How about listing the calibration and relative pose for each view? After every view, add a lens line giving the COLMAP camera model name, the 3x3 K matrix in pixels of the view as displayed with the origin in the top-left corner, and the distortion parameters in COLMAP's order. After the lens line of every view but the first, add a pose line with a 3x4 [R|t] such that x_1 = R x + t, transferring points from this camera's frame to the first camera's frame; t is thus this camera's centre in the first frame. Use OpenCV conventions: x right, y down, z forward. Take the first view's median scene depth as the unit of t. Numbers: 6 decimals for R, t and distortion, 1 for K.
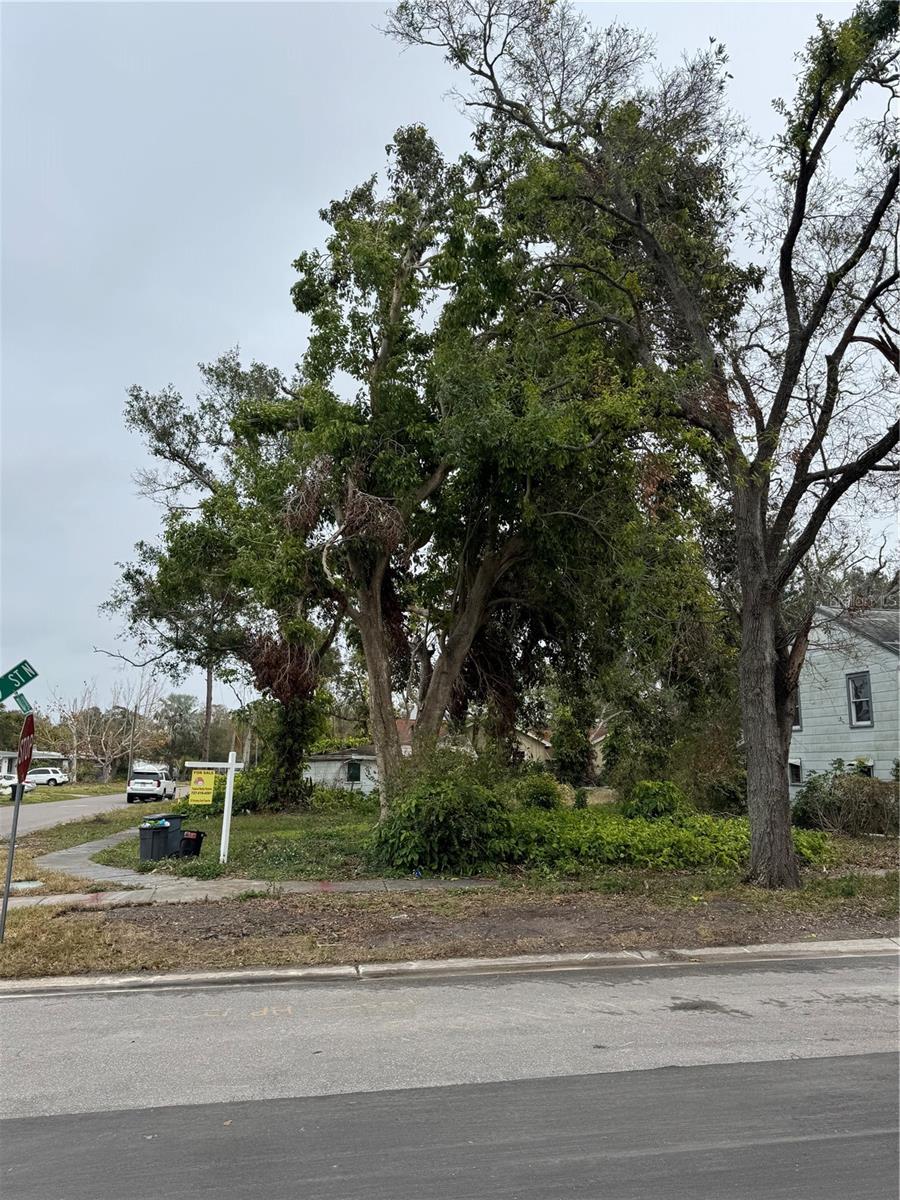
lens RADIAL K [[921.0, 0, 447.0], [0, 921.0, 601.8], [0, 0, 1]] dist [0.200932, -0.410535]
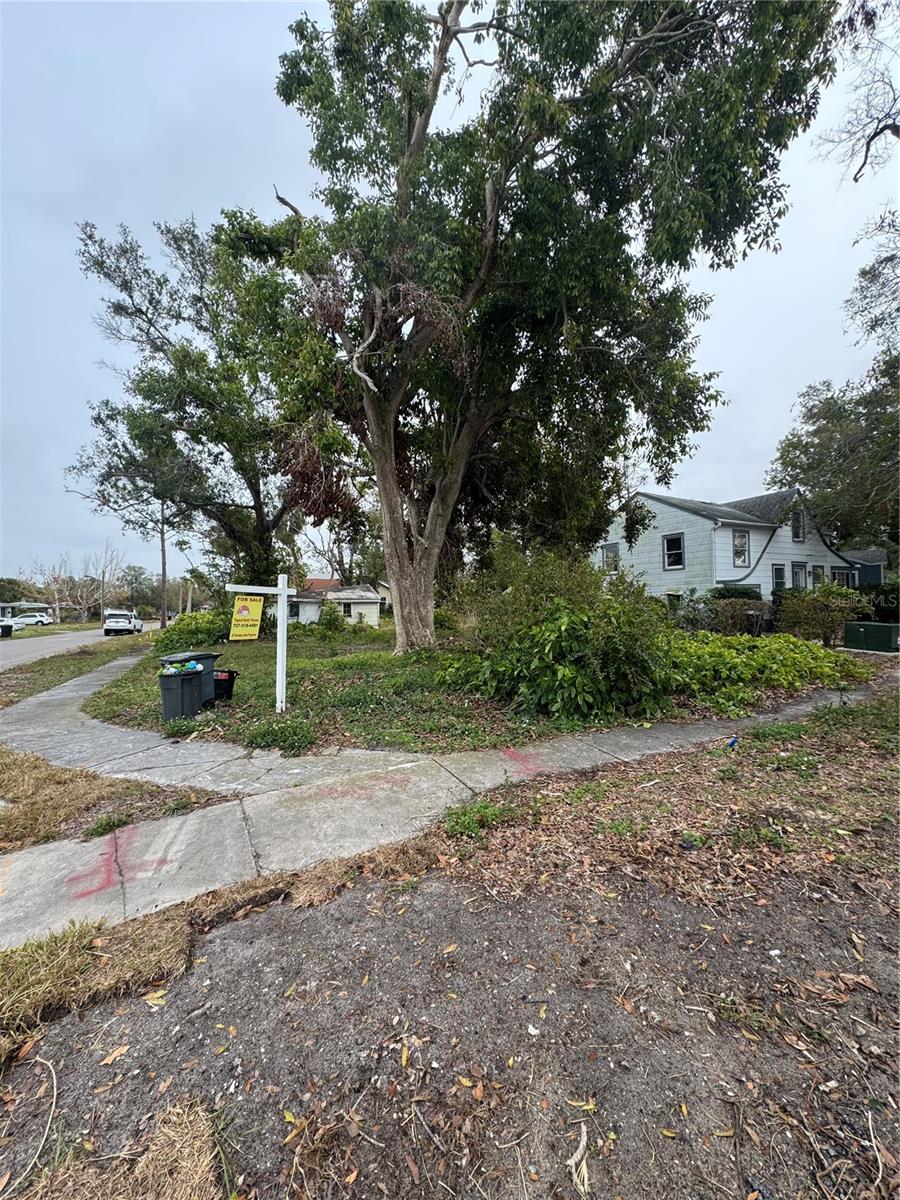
lens RADIAL K [[483.3, 0, 456.1], [0, 483.3, 604.2], [0, 0, 1]] dist [0.000474, -0.000089]
pose [[0.950165, -0.018115, 0.311221, -0.223263], [-0.033503, 0.986595, 0.159713, 0.119296], [-0.309942, -0.162181, 0.936821, 0.586520]]
